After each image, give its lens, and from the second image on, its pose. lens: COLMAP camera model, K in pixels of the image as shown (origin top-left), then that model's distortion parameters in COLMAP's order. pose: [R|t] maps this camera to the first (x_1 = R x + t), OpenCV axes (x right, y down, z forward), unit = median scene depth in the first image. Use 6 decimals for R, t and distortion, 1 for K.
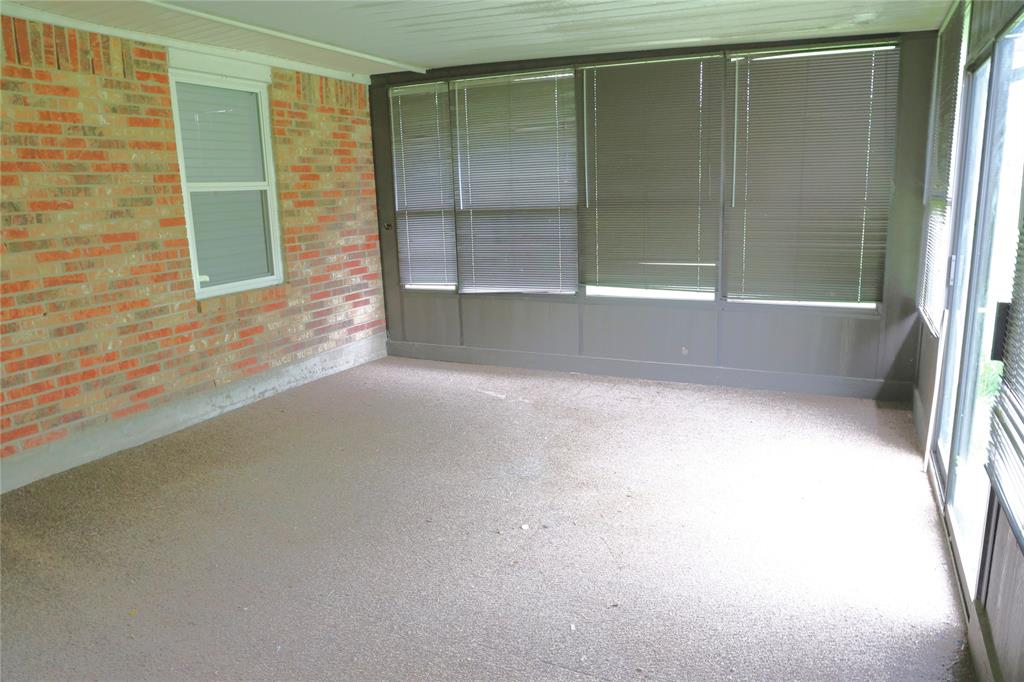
lens RADIAL K [[713.5, 0, 512.0], [0, 713.5, 341.0], [0, 0, 1]] dist [-0.094986, 0.061372]
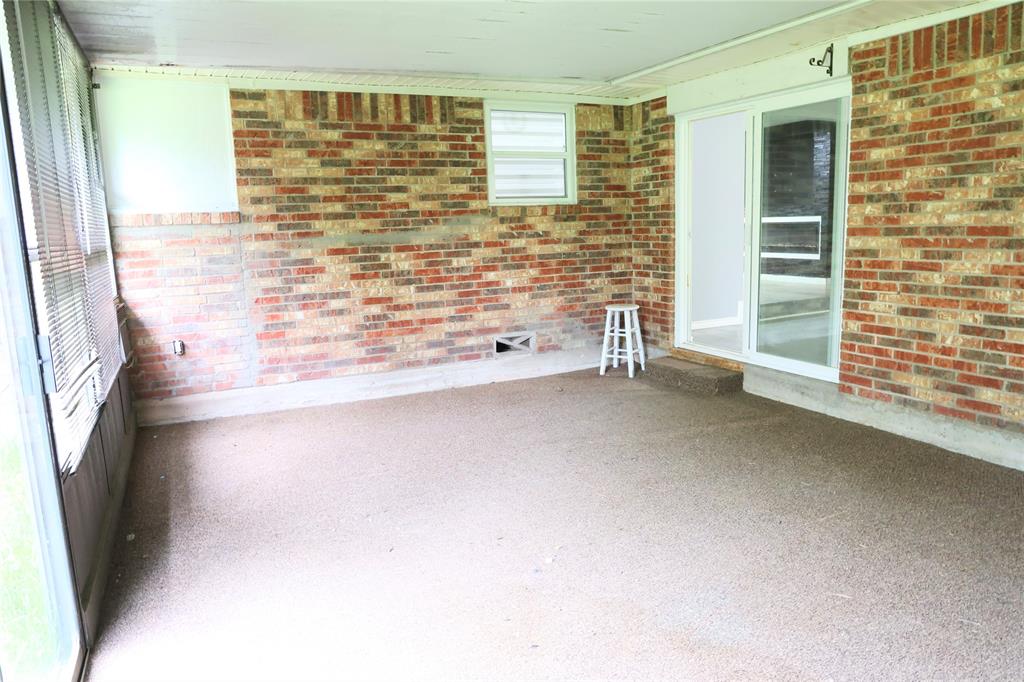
lens RADIAL K [[713.5, 0, 512.0], [0, 713.5, 341.0], [0, 0, 1]] dist [-0.094986, 0.061372]
pose [[-0.633376, 0.177124, -0.753300, 0.578063], [-0.108608, 0.943471, 0.313157, -0.244717], [0.766185, 0.280160, -0.578335, 1.161450]]
